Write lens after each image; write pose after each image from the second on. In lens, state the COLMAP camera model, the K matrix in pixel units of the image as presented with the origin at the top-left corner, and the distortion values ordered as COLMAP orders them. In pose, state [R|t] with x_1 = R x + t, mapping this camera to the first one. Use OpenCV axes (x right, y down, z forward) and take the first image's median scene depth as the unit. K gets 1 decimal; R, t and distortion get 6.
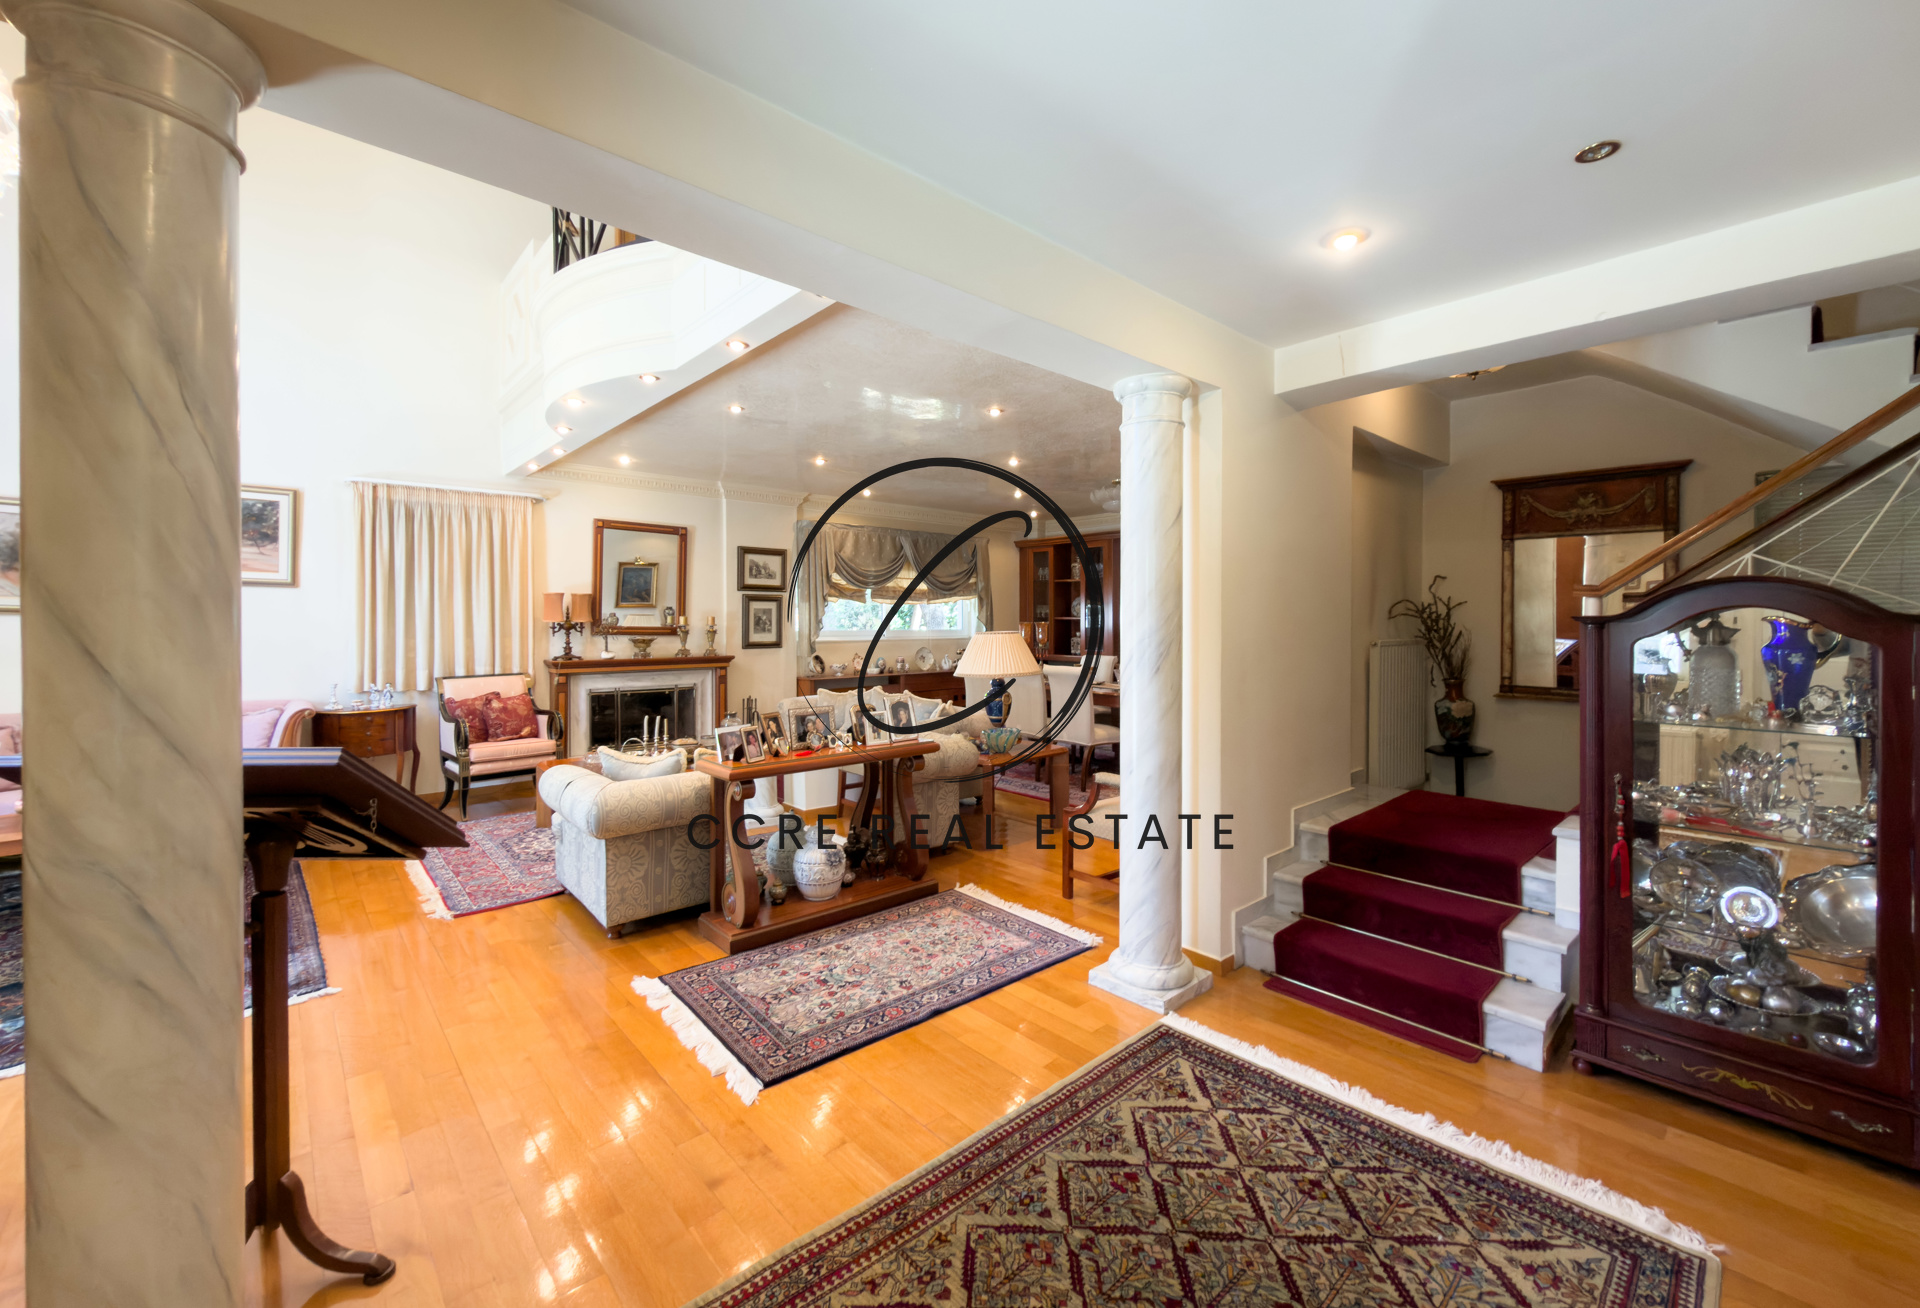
lens RADIAL K [[818.7, 0, 957.2], [0, 818.7, 624.5], [0, 0, 1]] dist [-0.000275, -0.000010]
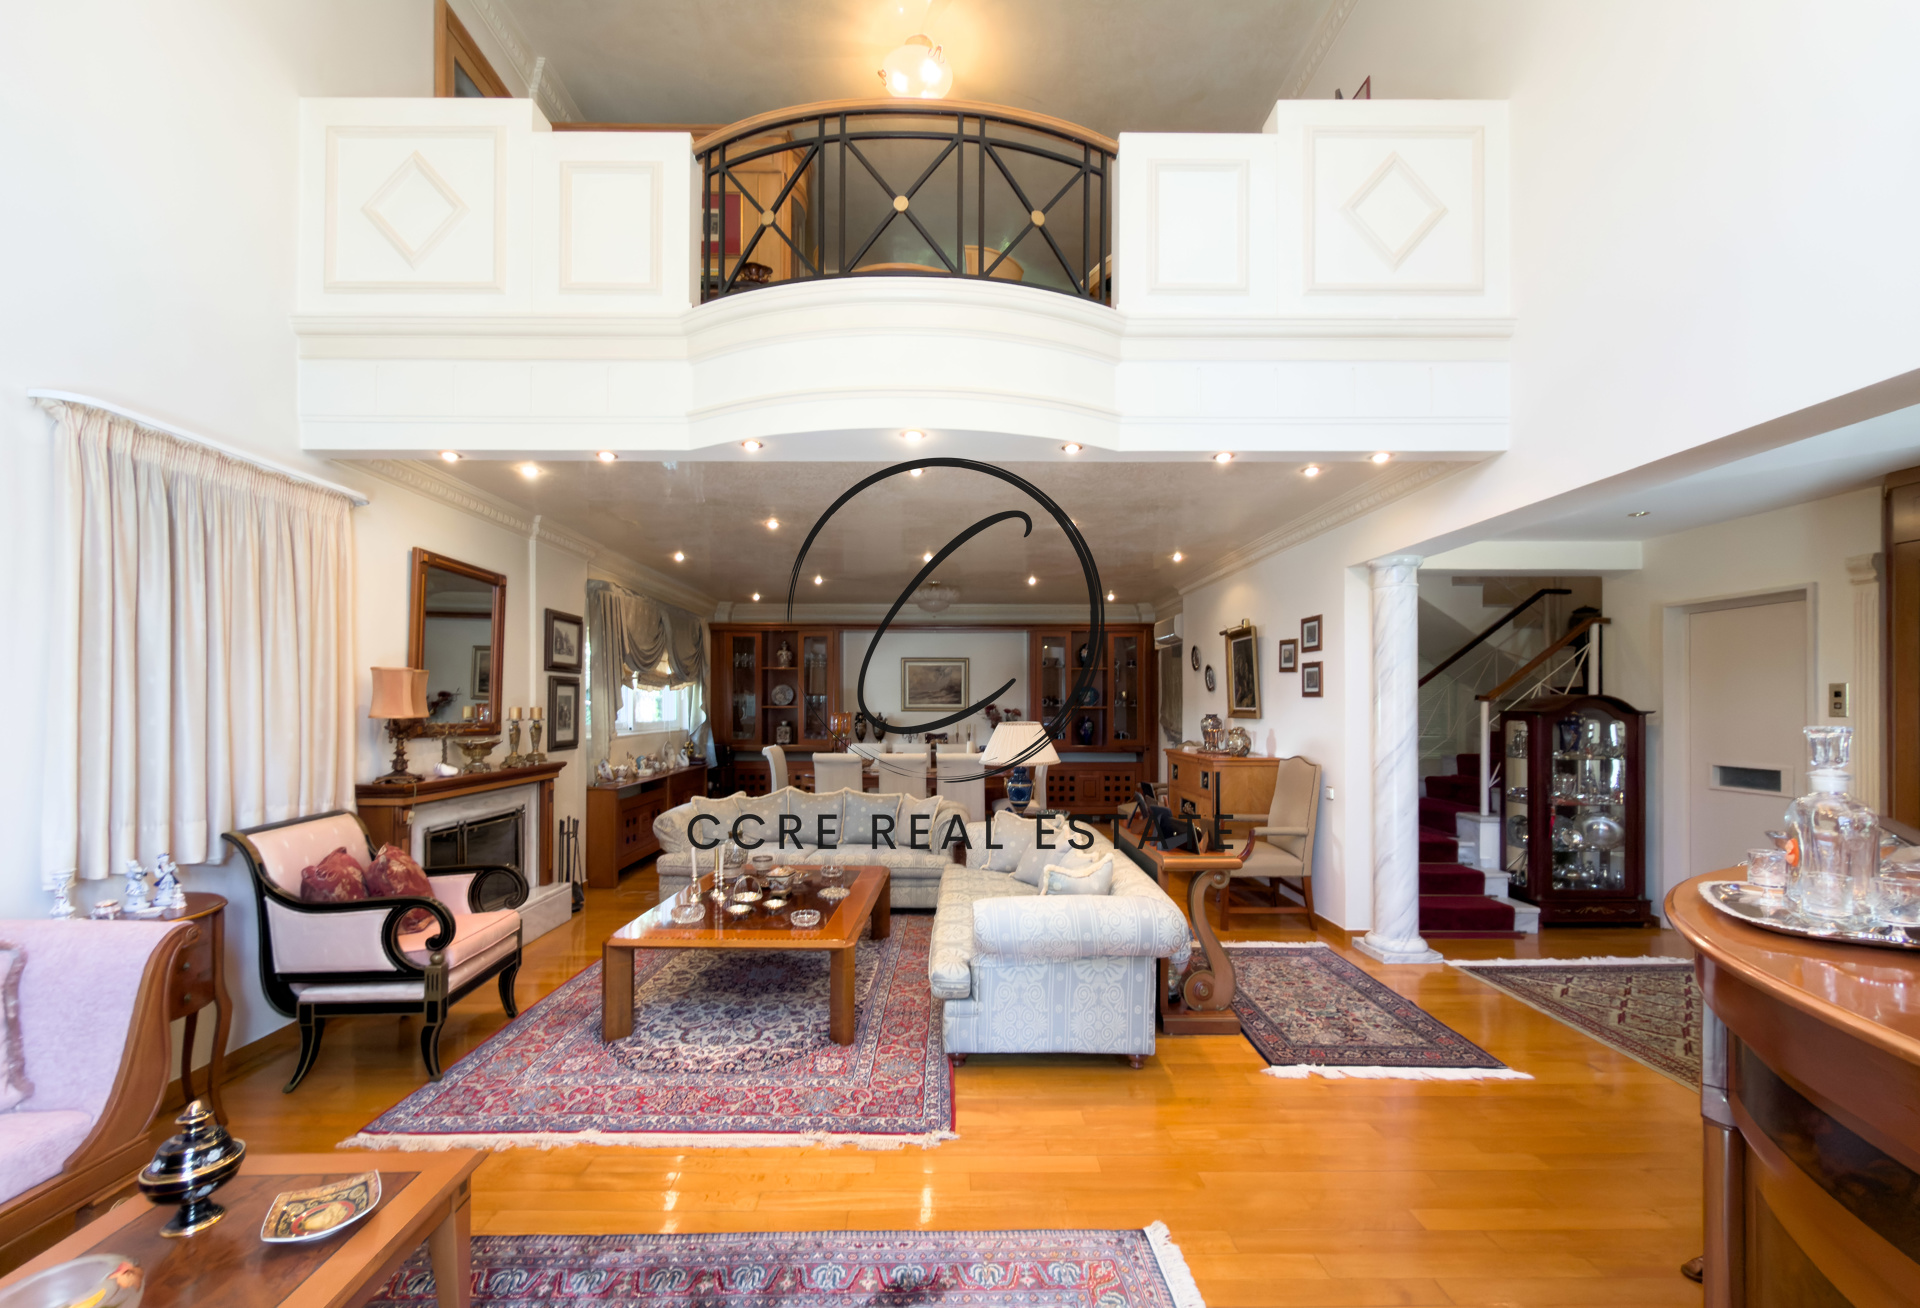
lens RADIAL K [[799.8, 0, 979.0], [0, 799.8, 703.9], [0, 0, 1]] dist [-0.000754, -0.000117]
pose [[0.632617, 0.002744, 0.774460, -0.703640], [0.002609, 0.999981, -0.005674, -0.009345], [-0.774461, 0.005610, 0.632597, 0.330139]]
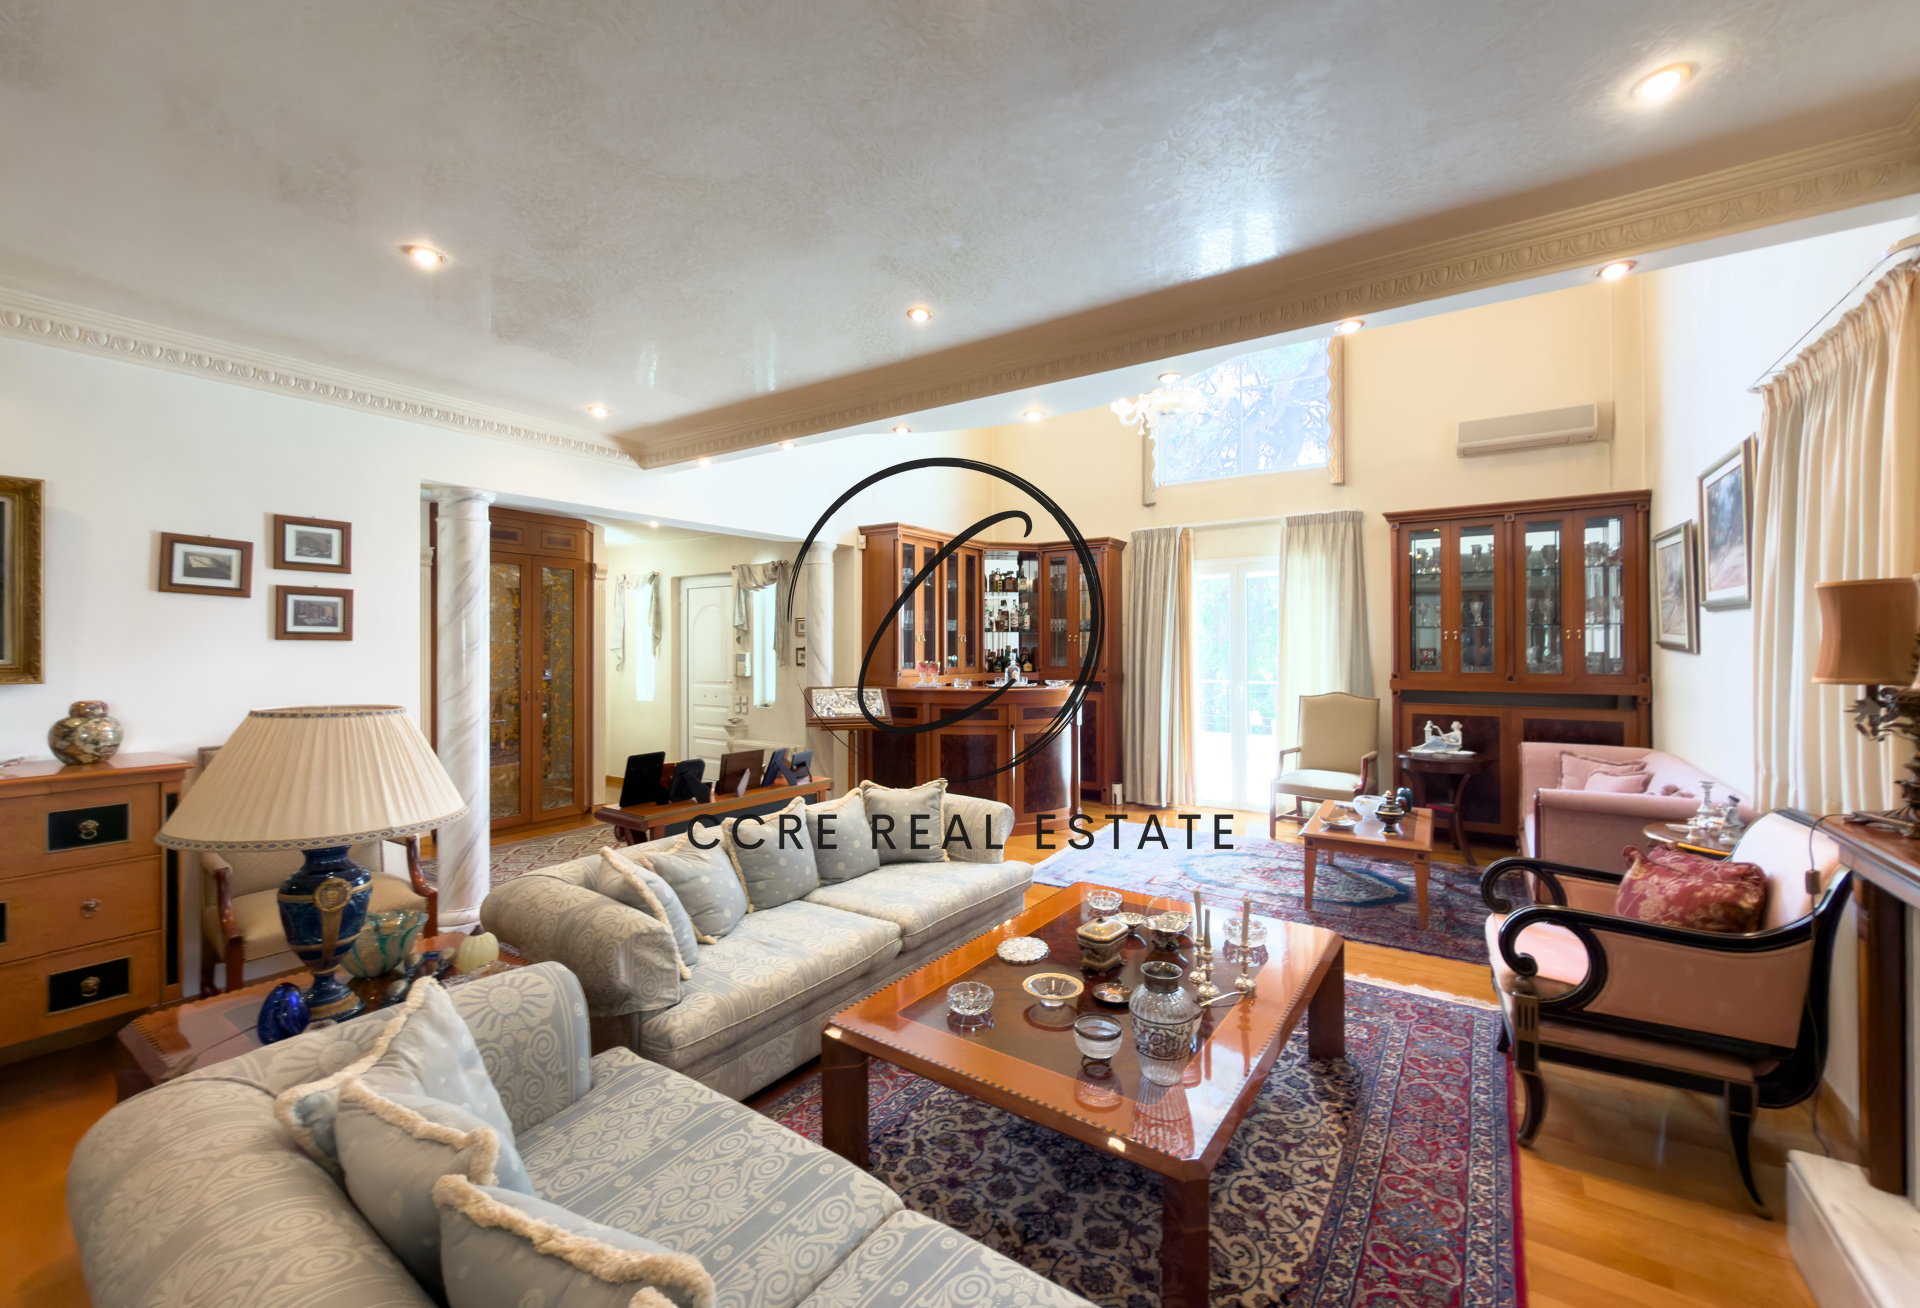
lens RADIAL K [[773.7, 0, 980.1], [0, 773.7, 645.0], [0, 0, 1]] dist [-0.001625, -0.000083]
pose [[-0.959102, 0.000937, -0.283060, -0.128098], [-0.000027, 0.999994, 0.003403, -0.018706], [0.283062, 0.003272, -0.959096, 1.227743]]
